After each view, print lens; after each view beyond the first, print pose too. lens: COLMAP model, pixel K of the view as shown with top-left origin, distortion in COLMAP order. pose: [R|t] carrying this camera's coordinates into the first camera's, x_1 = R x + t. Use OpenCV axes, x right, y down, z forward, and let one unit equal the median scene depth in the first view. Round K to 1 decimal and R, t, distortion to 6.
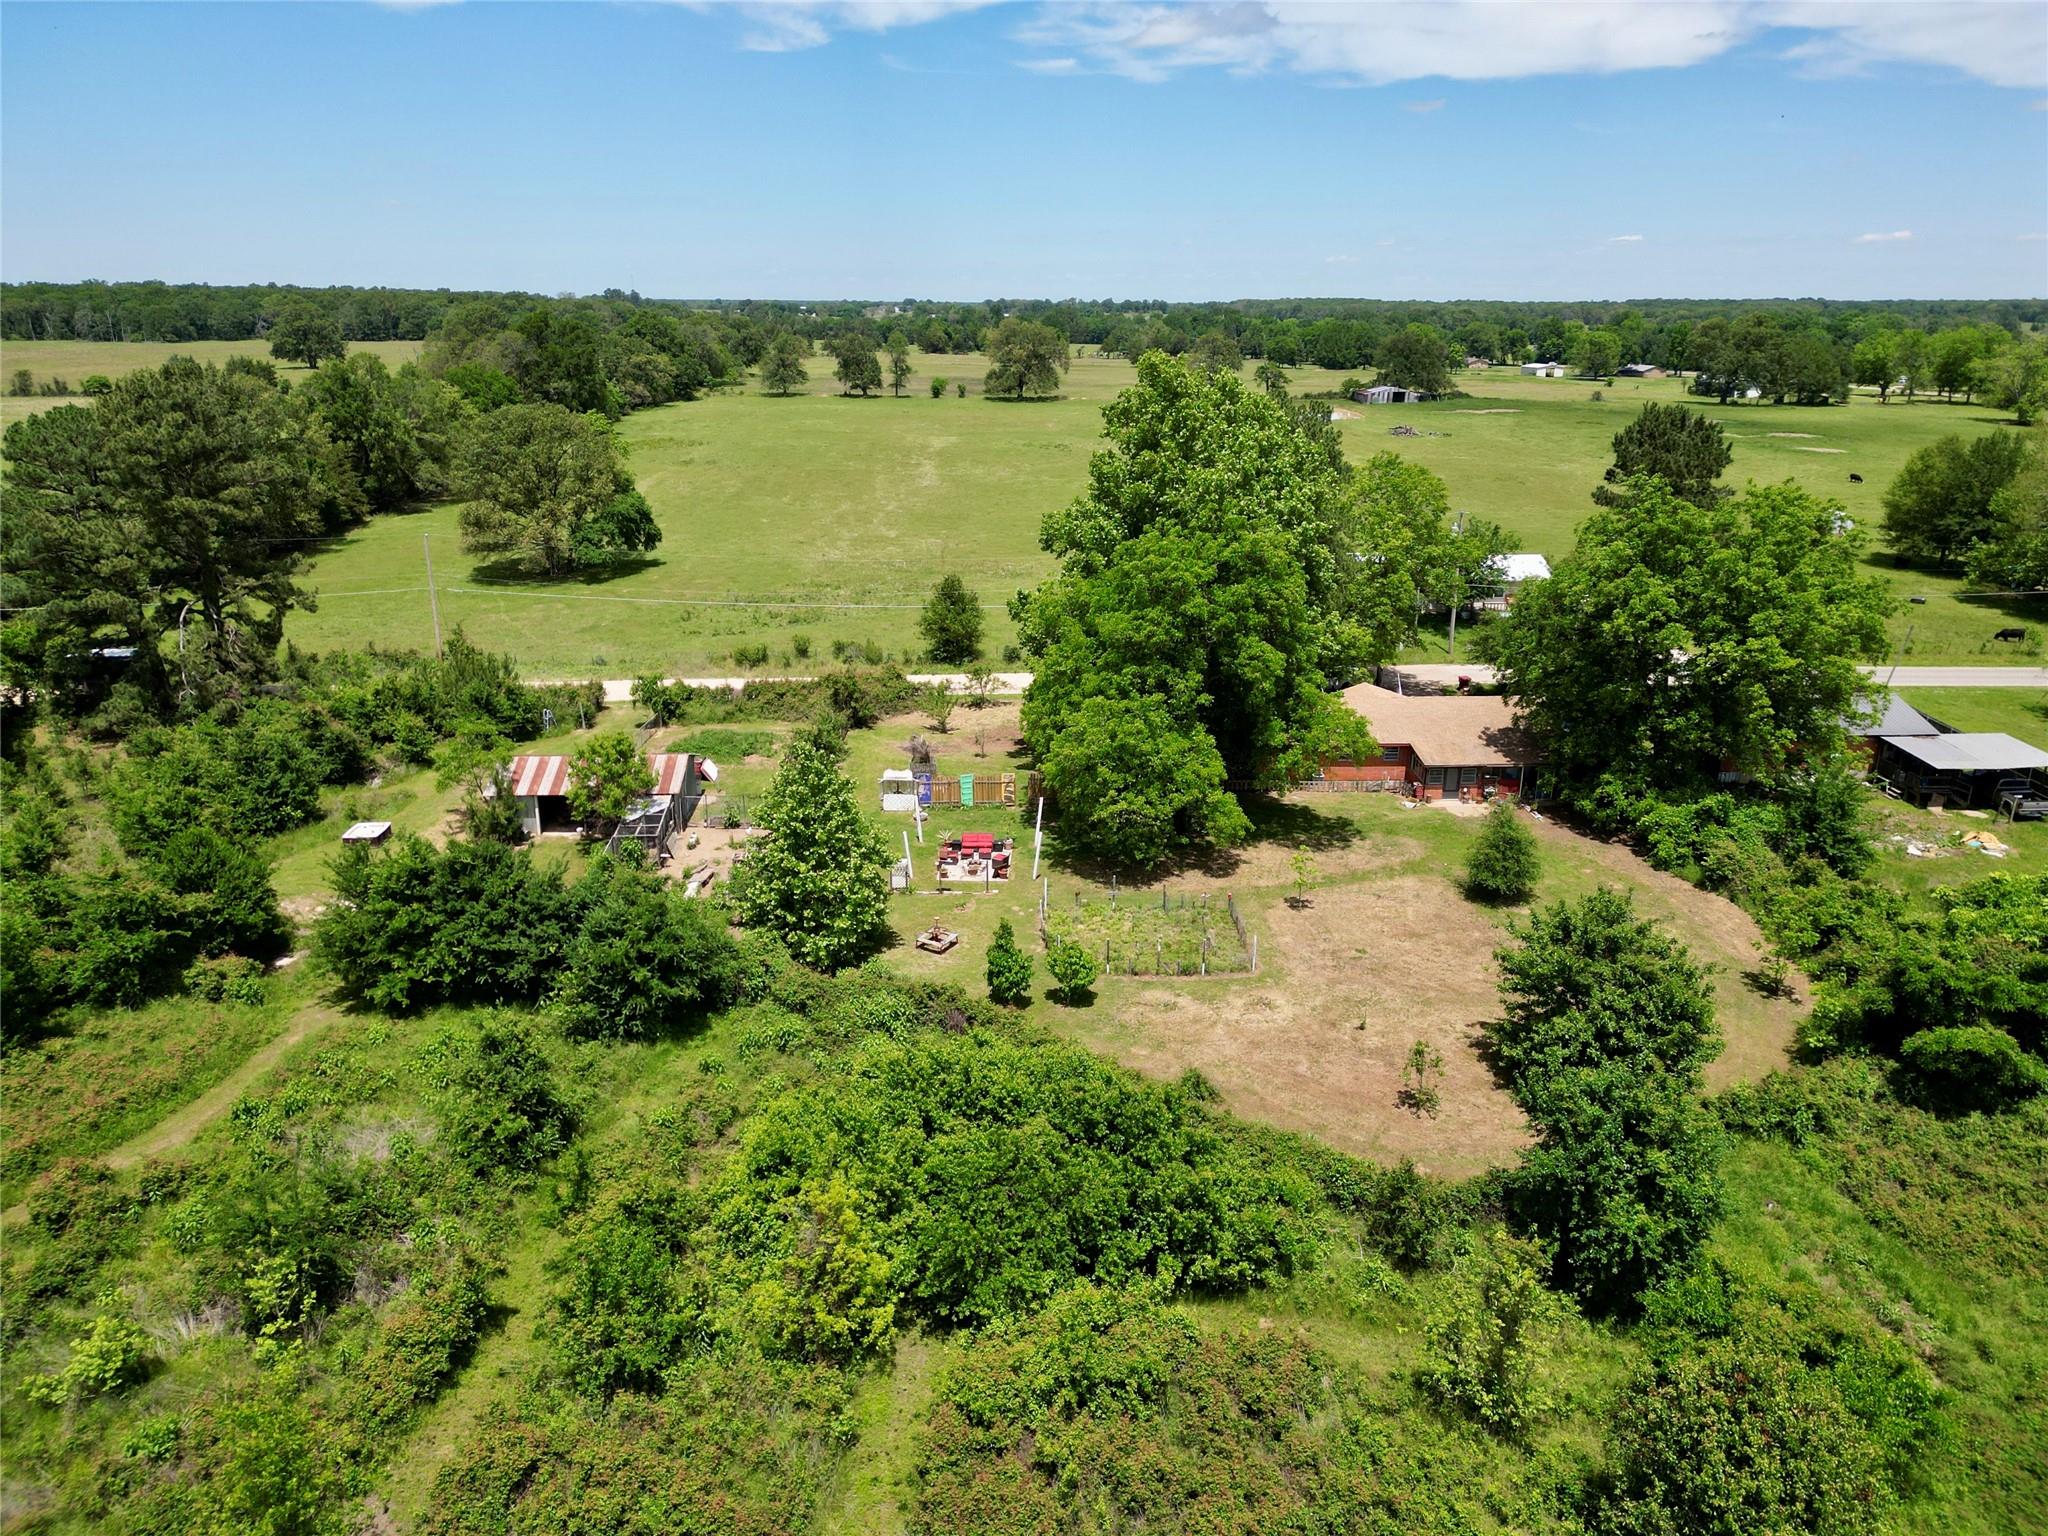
lens RADIAL K [[1428.5, 0, 1020.5], [0, 1428.5, 747.3], [0, 0, 1]] dist [0.079386, -0.071755]
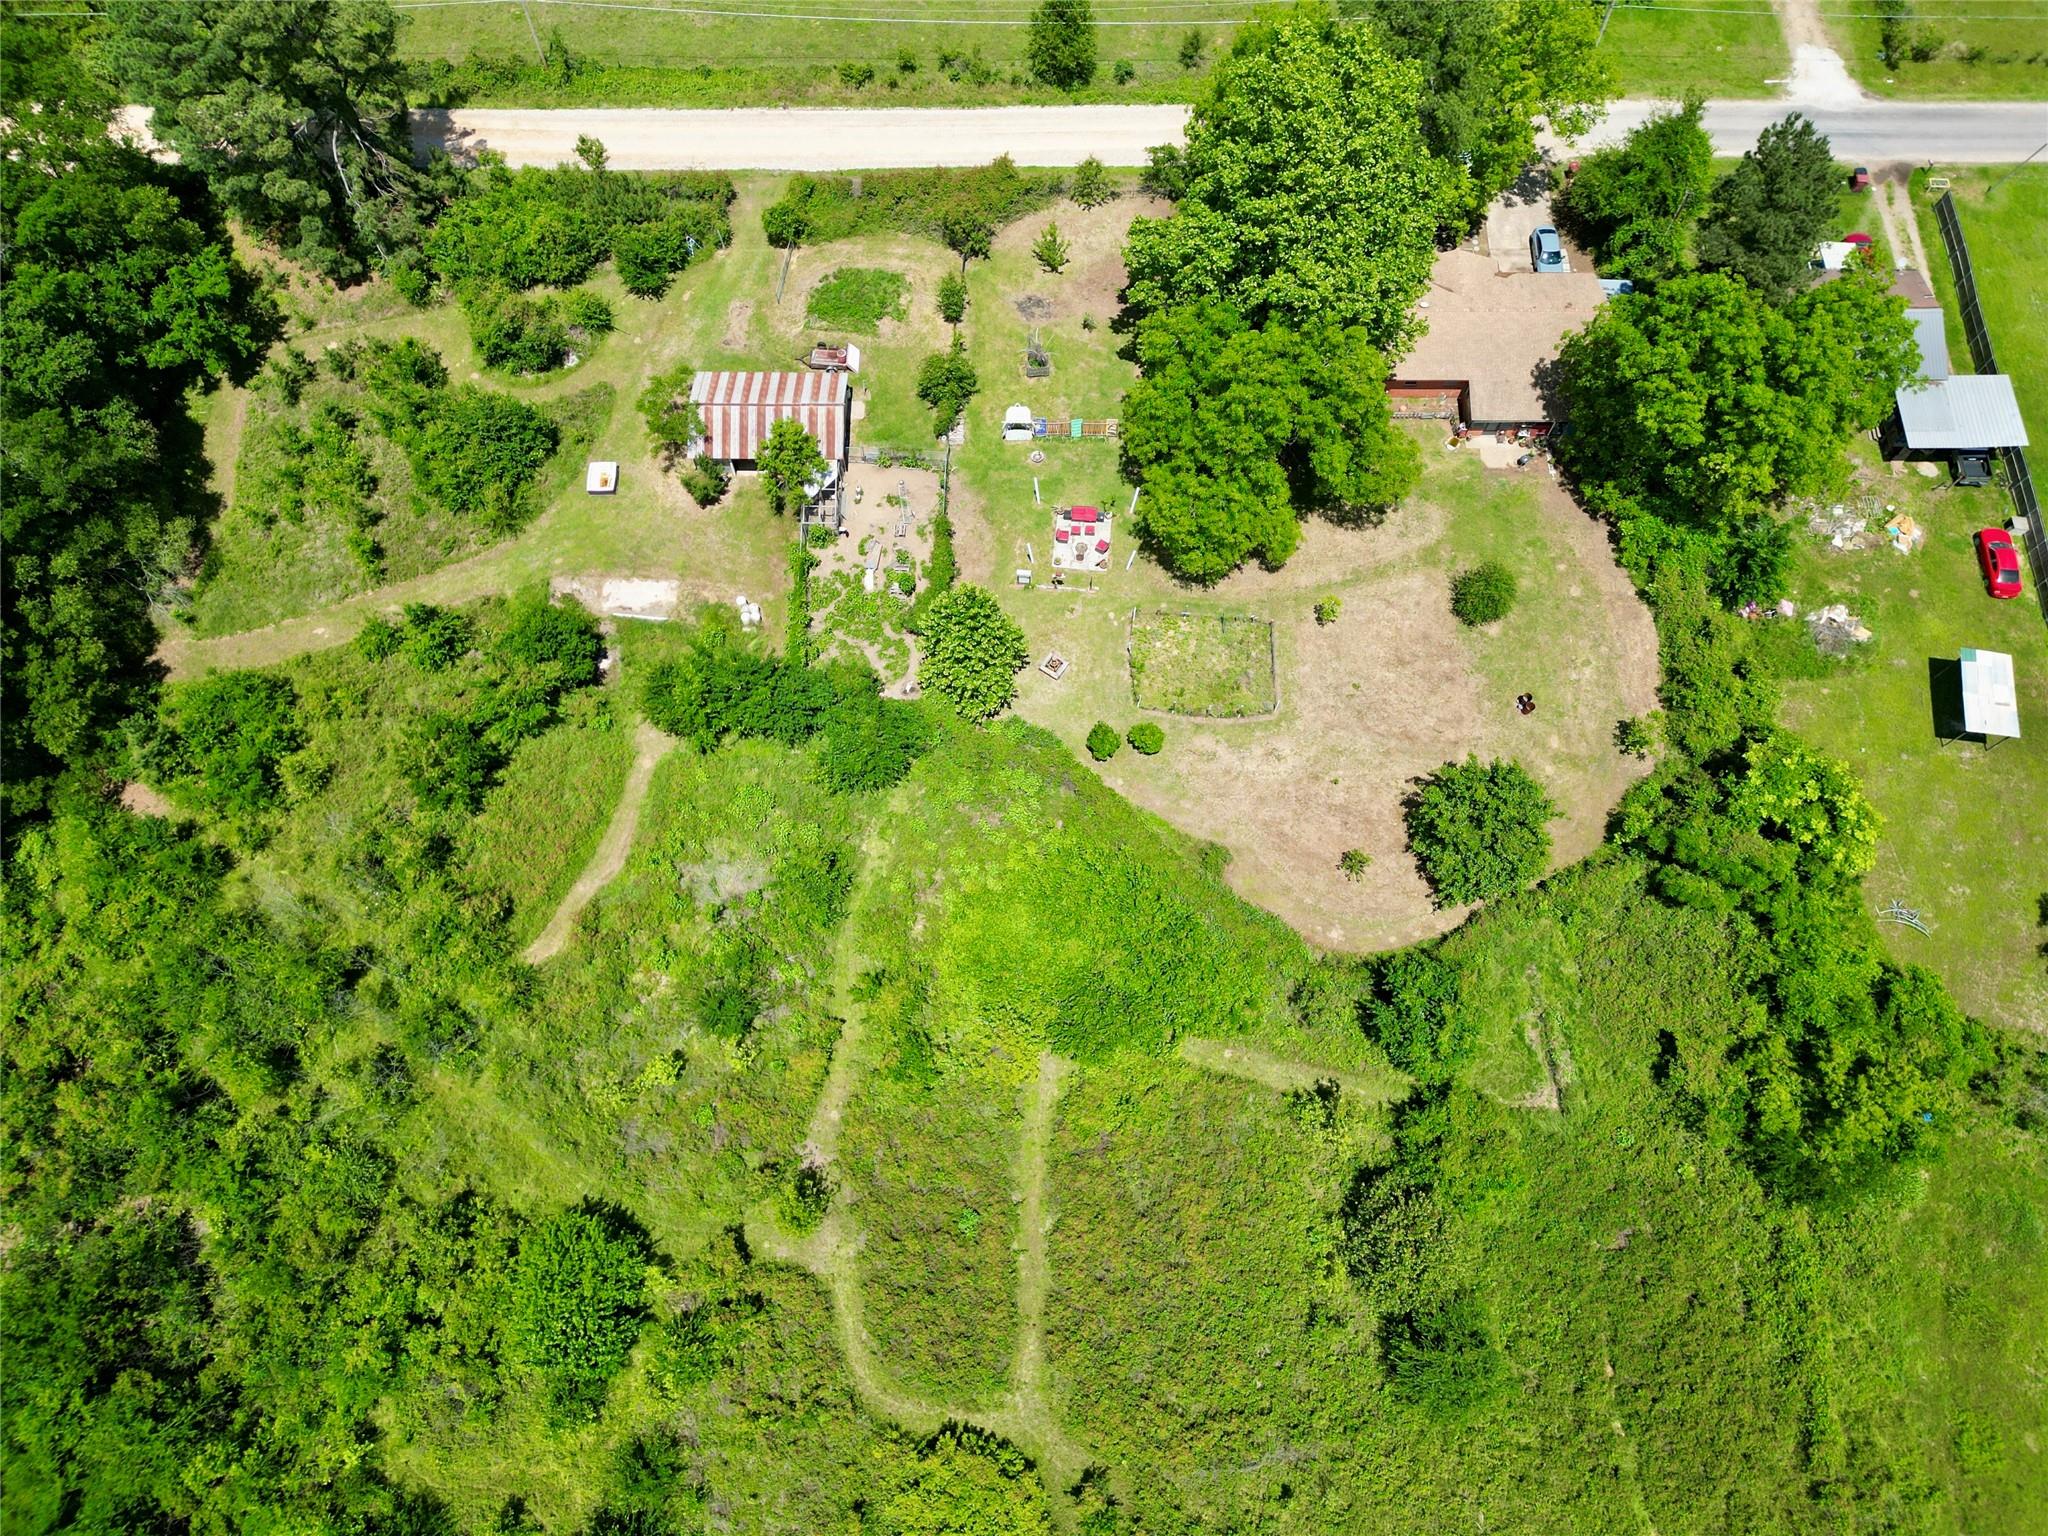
lens RADIAL K [[1426.5, 0, 1024.0], [0, 1426.5, 768.0], [0, 0, 1]] dist [0.058948, -0.047128]
pose [[0.998661, 0.047344, -0.020846, -0.046122], [-0.014319, 0.640225, 0.768054, -0.748470], [0.049709, -0.766727, 0.640045, 0.023154]]
